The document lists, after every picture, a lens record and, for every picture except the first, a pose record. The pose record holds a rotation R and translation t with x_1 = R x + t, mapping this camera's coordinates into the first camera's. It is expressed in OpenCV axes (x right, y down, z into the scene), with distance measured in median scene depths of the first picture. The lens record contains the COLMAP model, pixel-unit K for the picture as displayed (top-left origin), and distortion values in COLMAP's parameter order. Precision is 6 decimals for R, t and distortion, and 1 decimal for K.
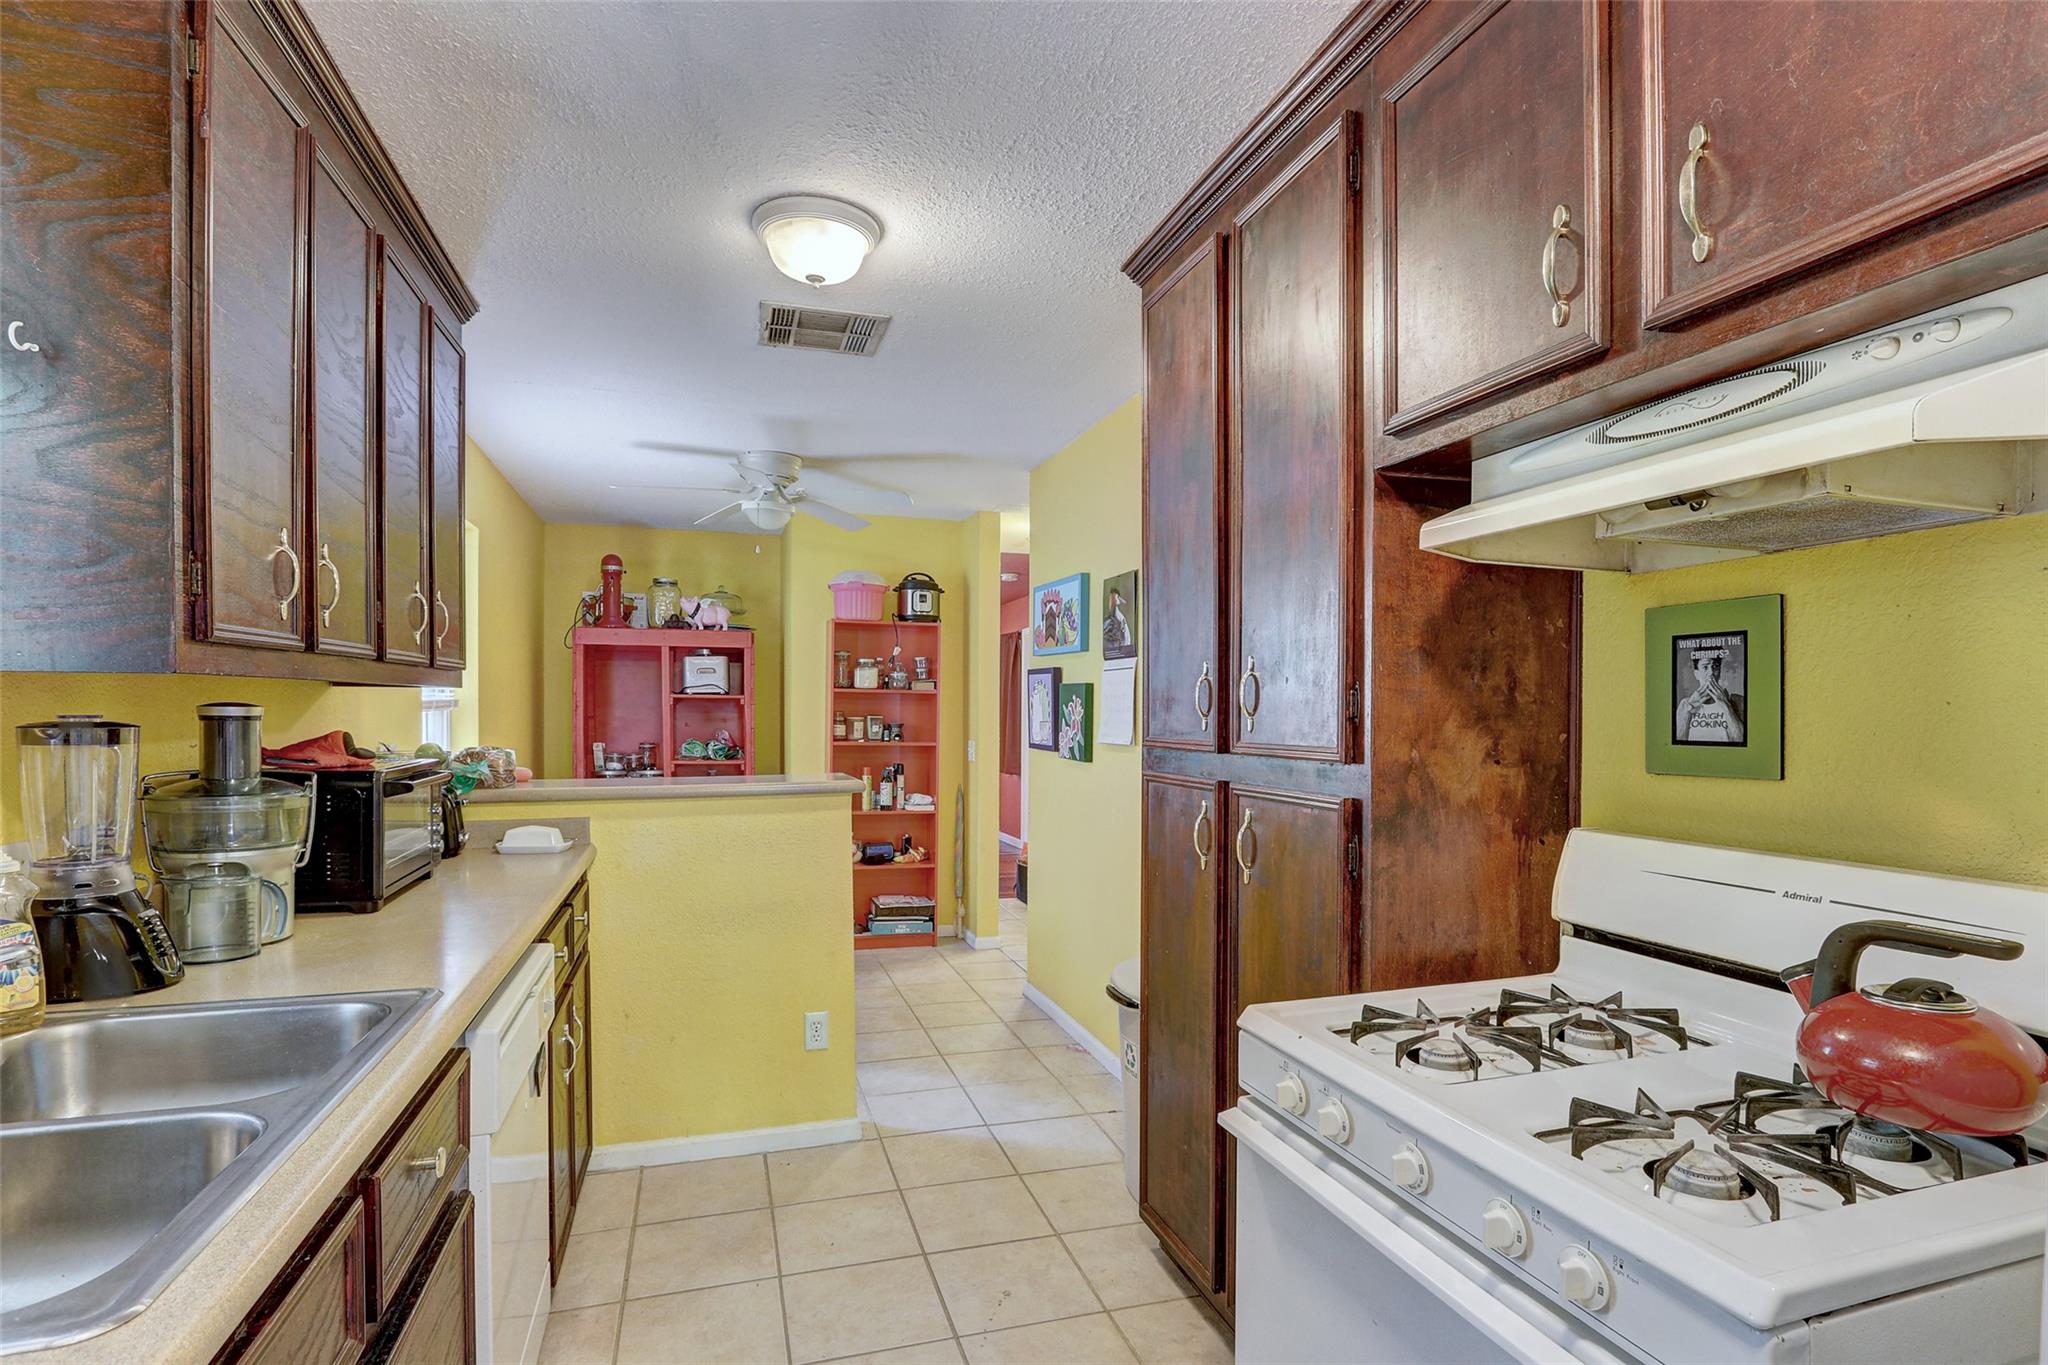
lens RADIAL K [[1041.6, 0, 1041.5], [0, 1041.6, 710.5], [0, 0, 1]] dist [-0.018121, 0.002589]
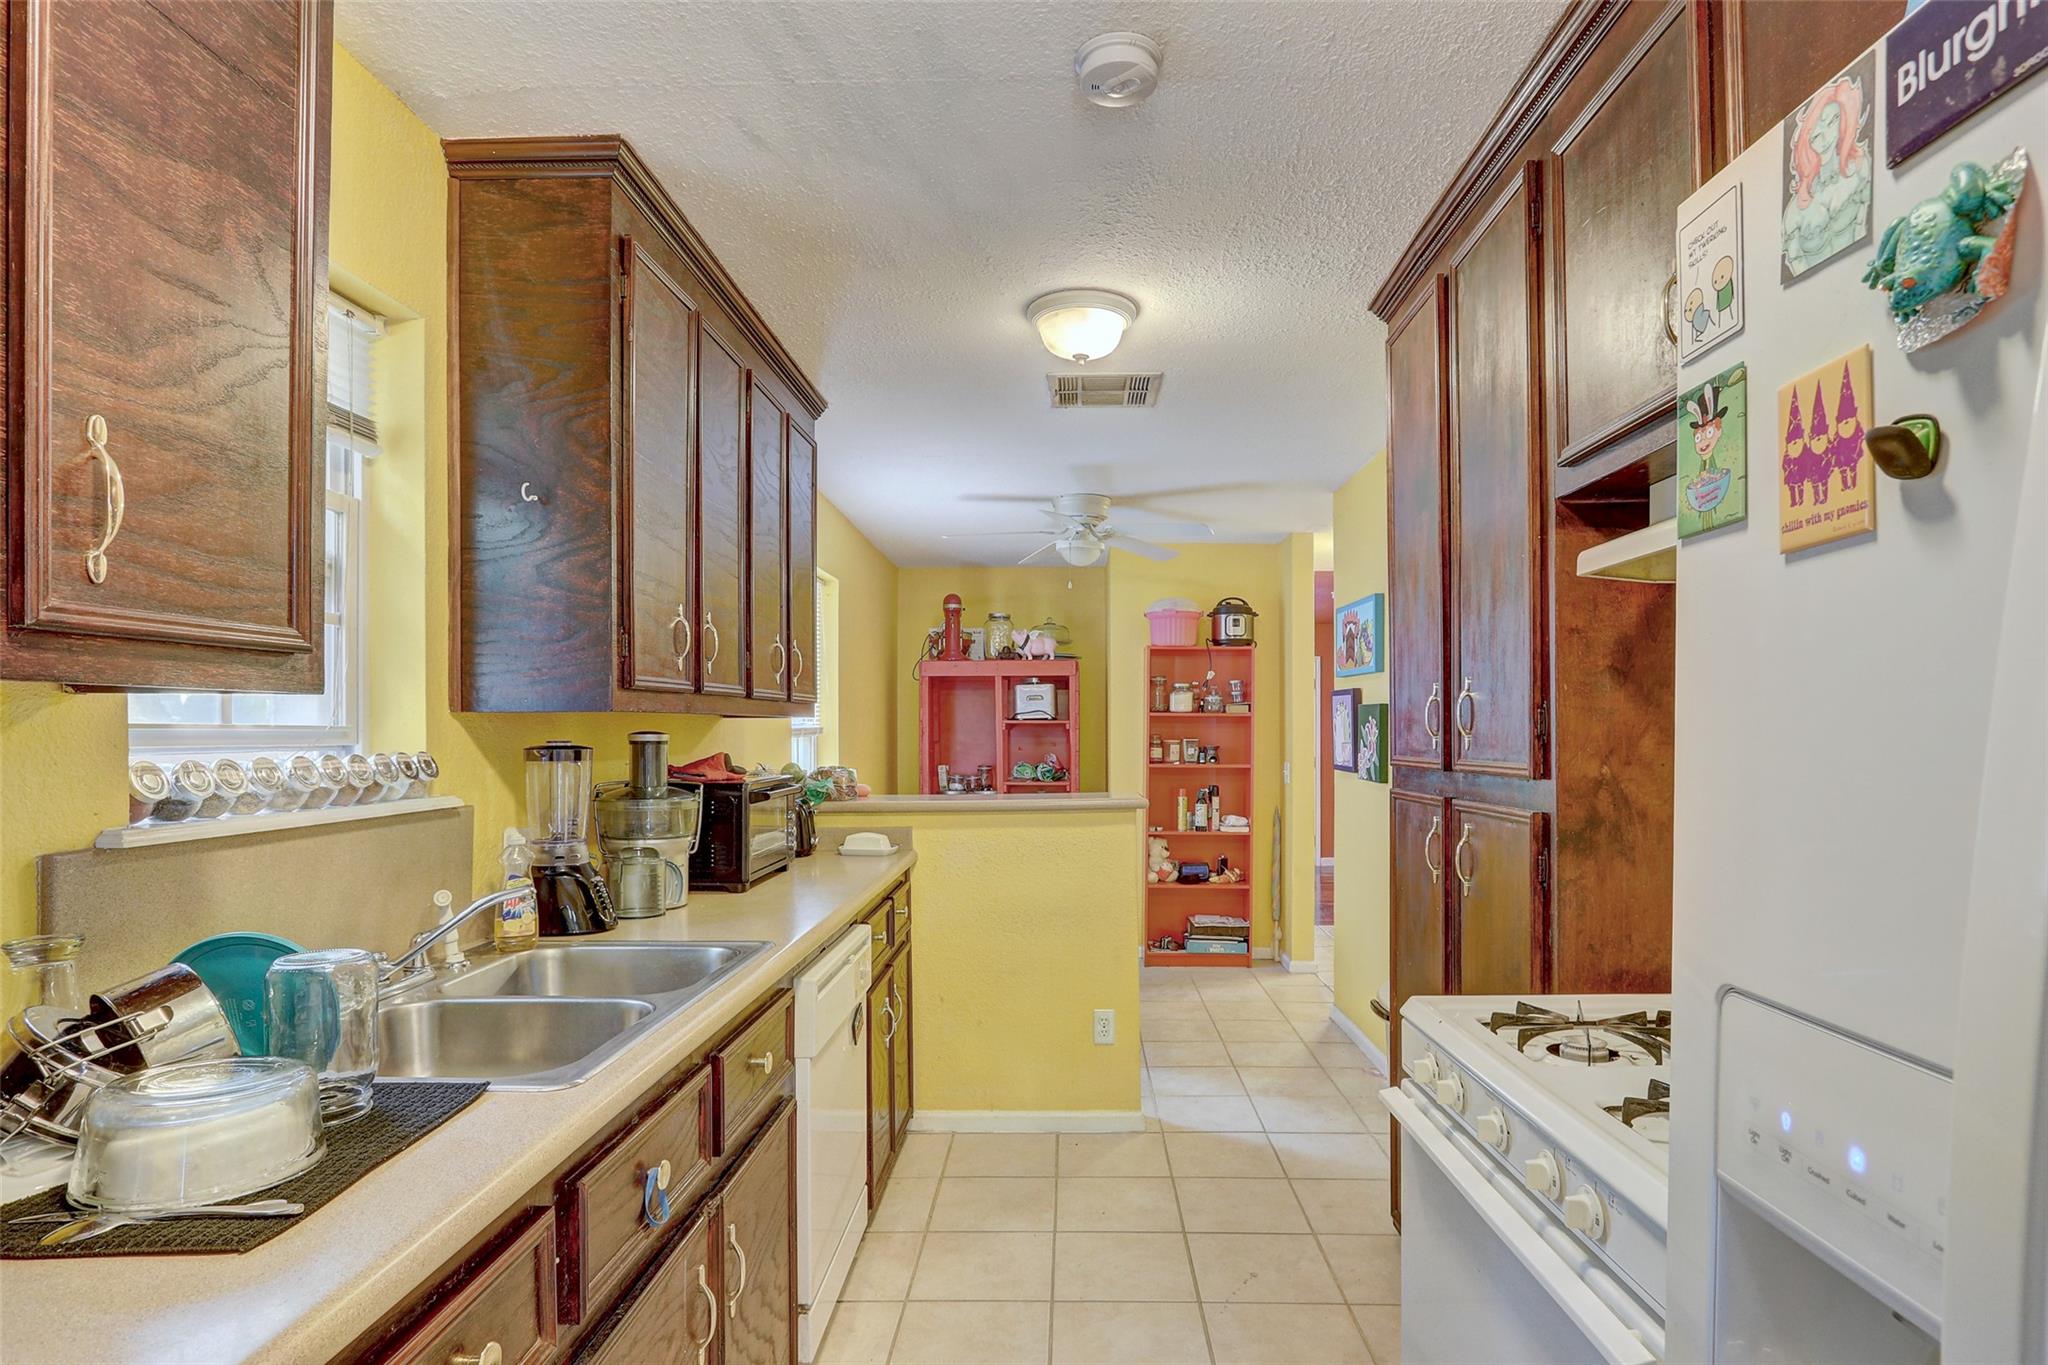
lens RADIAL K [[1041.6, 0, 1027.3], [0, 1041.6, 699.1], [0, 0, 1]] dist [-0.018121, 0.002589]
pose [[0.946123, -0.019923, -0.323193, 0.106778], [0.009192, 0.999356, -0.034694, 0.001419], [0.323676, 0.029854, 0.945697, -0.112813]]
